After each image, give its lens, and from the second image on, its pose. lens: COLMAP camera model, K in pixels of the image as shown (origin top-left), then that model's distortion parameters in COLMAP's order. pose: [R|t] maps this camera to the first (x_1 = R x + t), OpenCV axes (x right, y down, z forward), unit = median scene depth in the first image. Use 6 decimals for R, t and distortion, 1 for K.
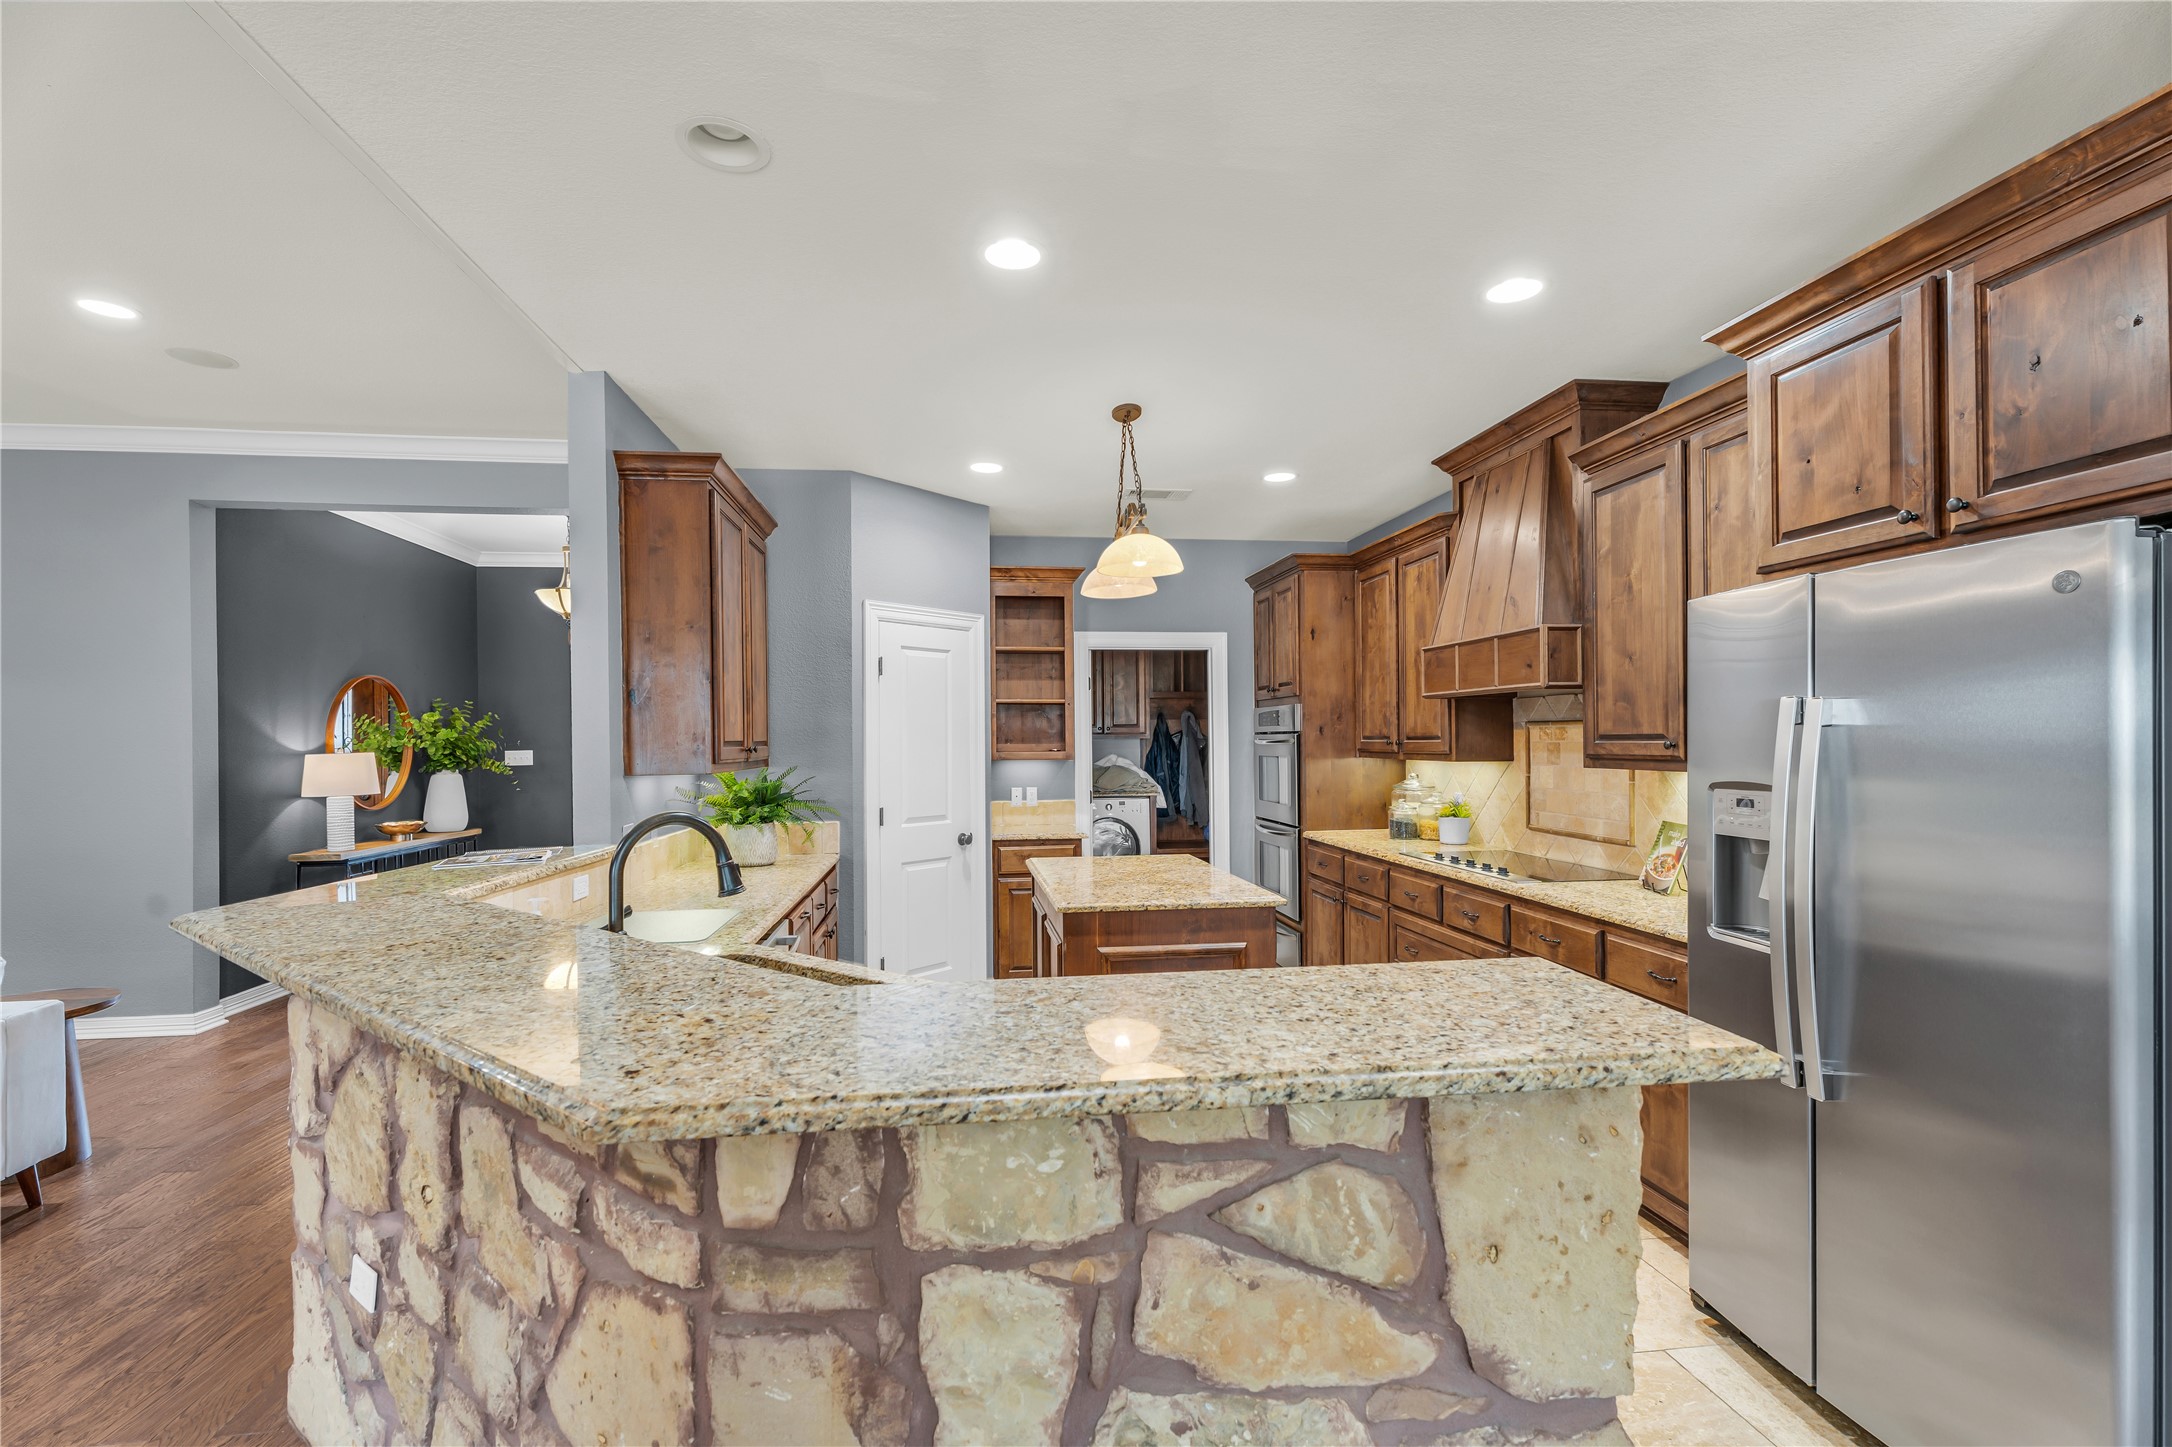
lens RADIAL K [[970.6, 0, 1090.2], [0, 970.6, 736.1], [0, 0, 1]] dist [-0.000561, -0.000397]
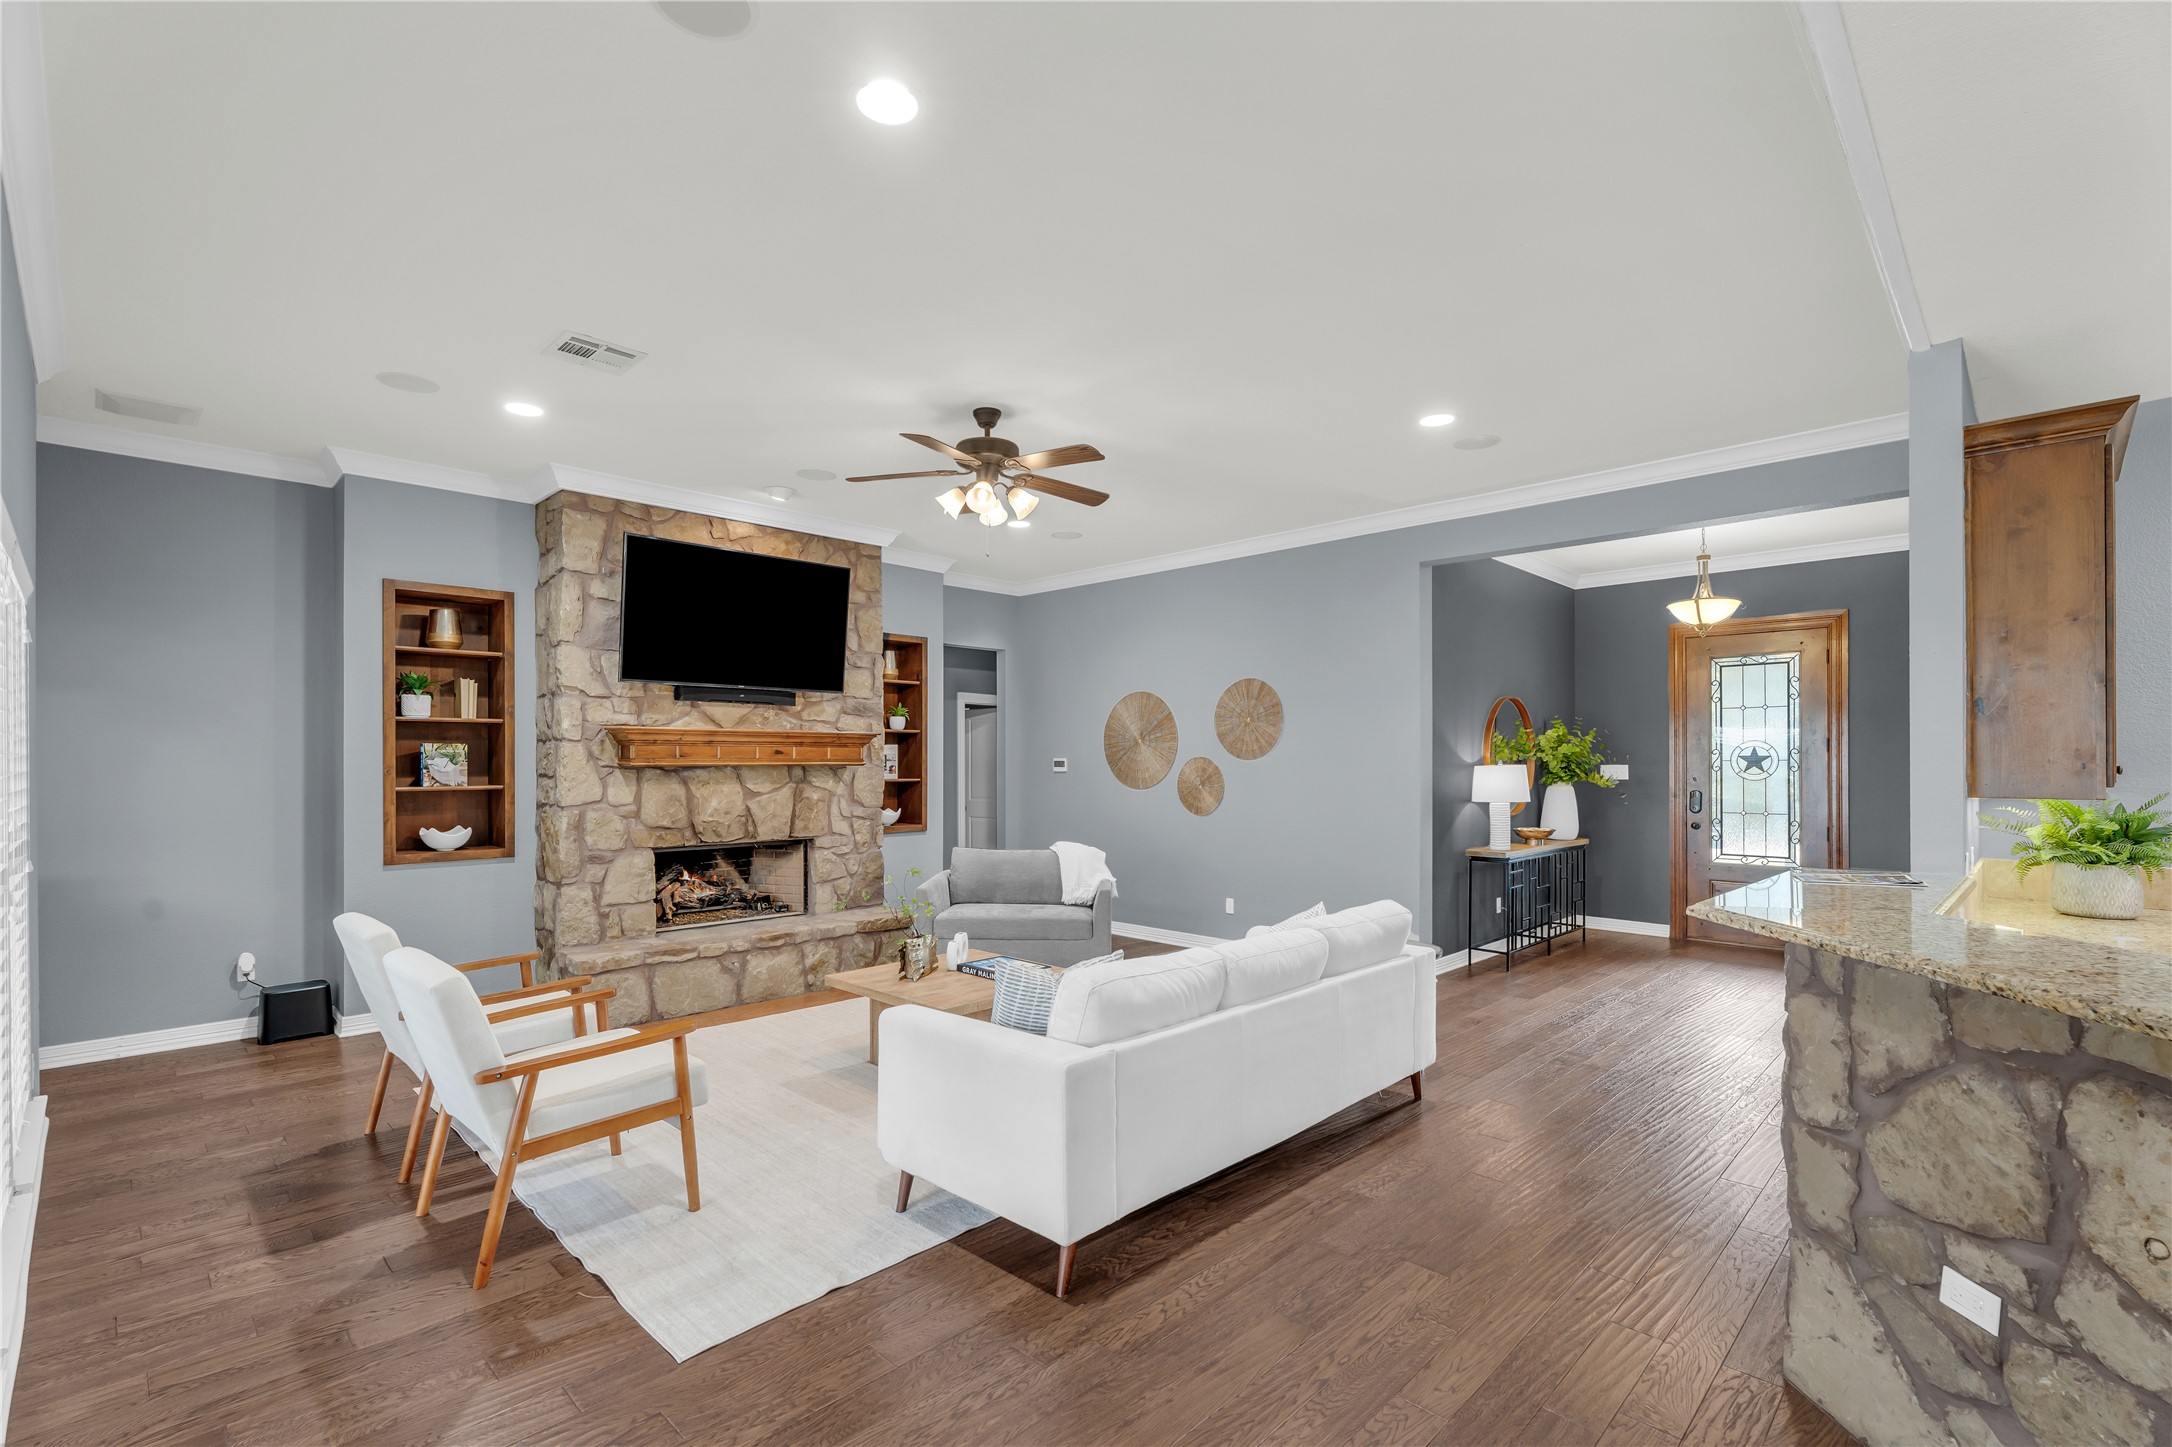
lens RADIAL K [[970.6, 0, 1045.7], [0, 970.6, 758.5], [0, 0, 1]] dist [-0.000561, -0.000397]
pose [[0.588371, 0.011787, -0.808505, -0.262032], [-0.005216, 0.999928, 0.010782, 0.000609], [0.808574, -0.002127, 0.588390, -0.182441]]
